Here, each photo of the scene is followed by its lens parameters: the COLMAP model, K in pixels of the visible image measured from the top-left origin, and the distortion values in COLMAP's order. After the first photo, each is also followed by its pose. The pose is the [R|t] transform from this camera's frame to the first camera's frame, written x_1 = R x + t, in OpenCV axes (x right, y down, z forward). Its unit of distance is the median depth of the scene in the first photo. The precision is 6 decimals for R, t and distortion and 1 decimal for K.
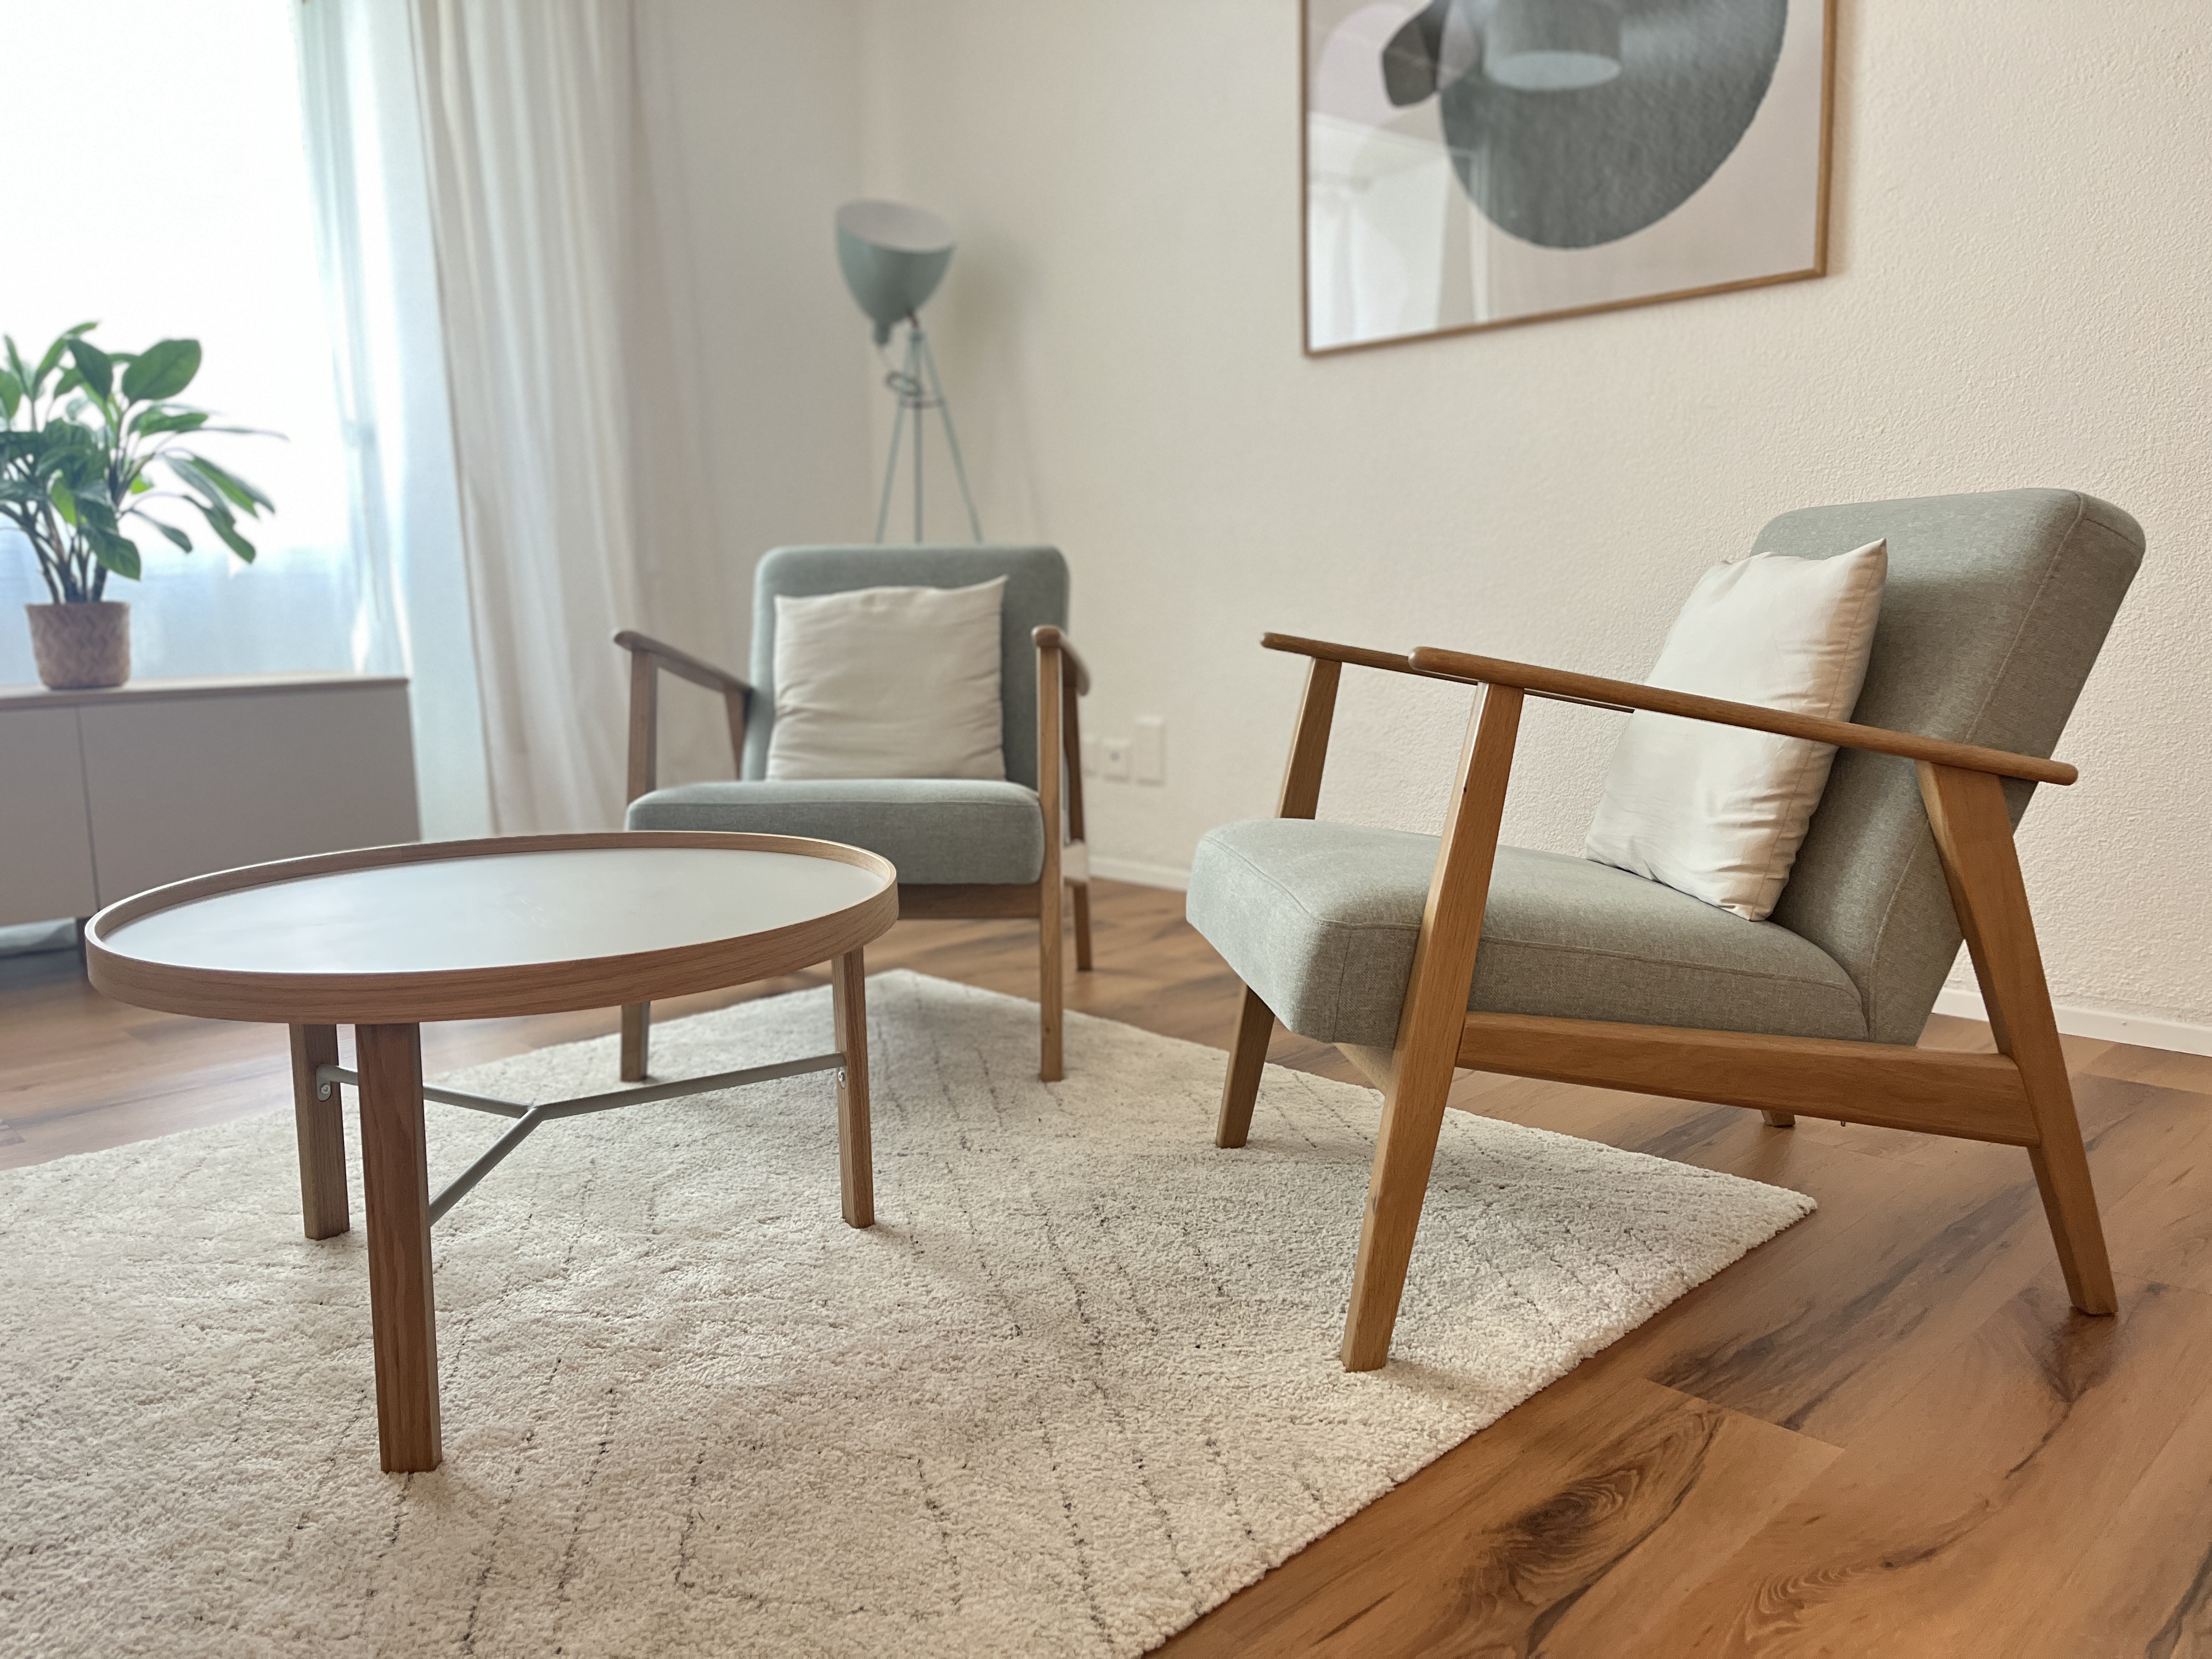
lens RADIAL K [[1710.4, 0, 1113.9], [0, 1710.4, 821.5], [0, 0, 1]] dist [0.048704, -0.070522]
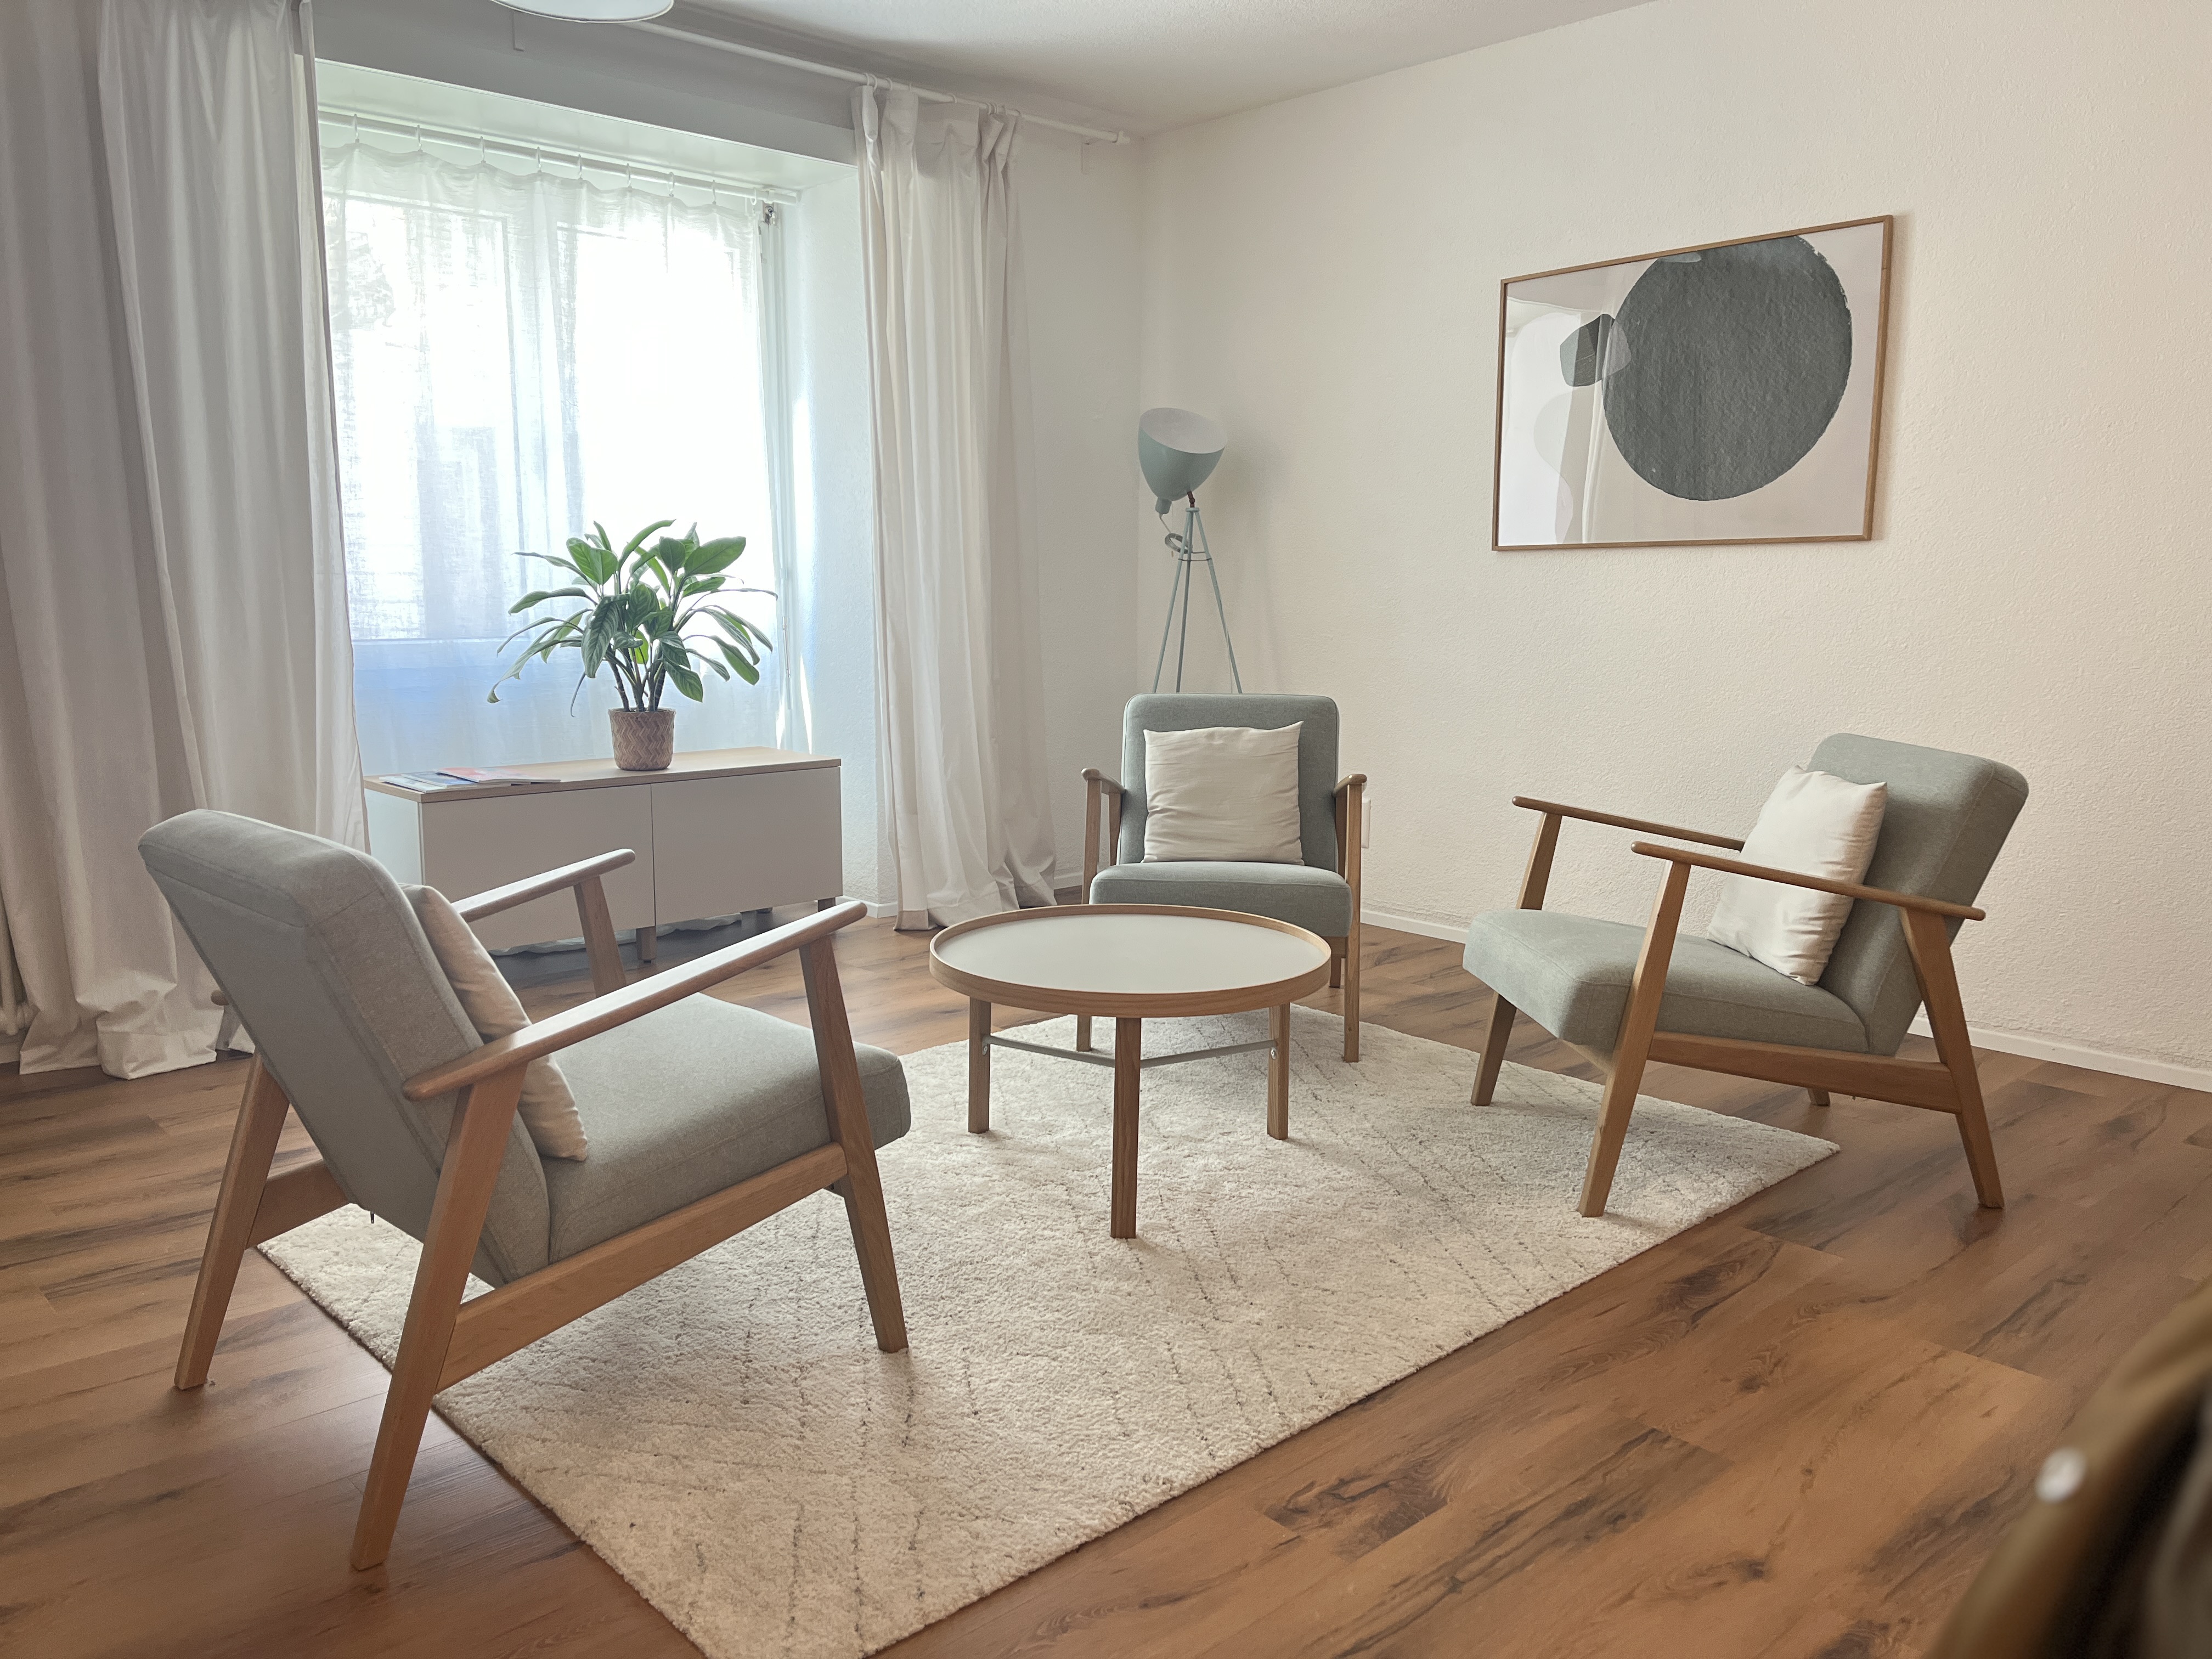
lens RADIAL K [[1660.0, 0, 1106.0], [0, 1660.0, 829.5], [0, 0, 1]] dist [0.008731, -0.002040]
pose [[0.998530, 0.028936, -0.045821, -0.278812], [-0.028643, 0.999565, 0.007035, -0.093177], [0.046005, -0.005712, 0.998925, -0.750007]]
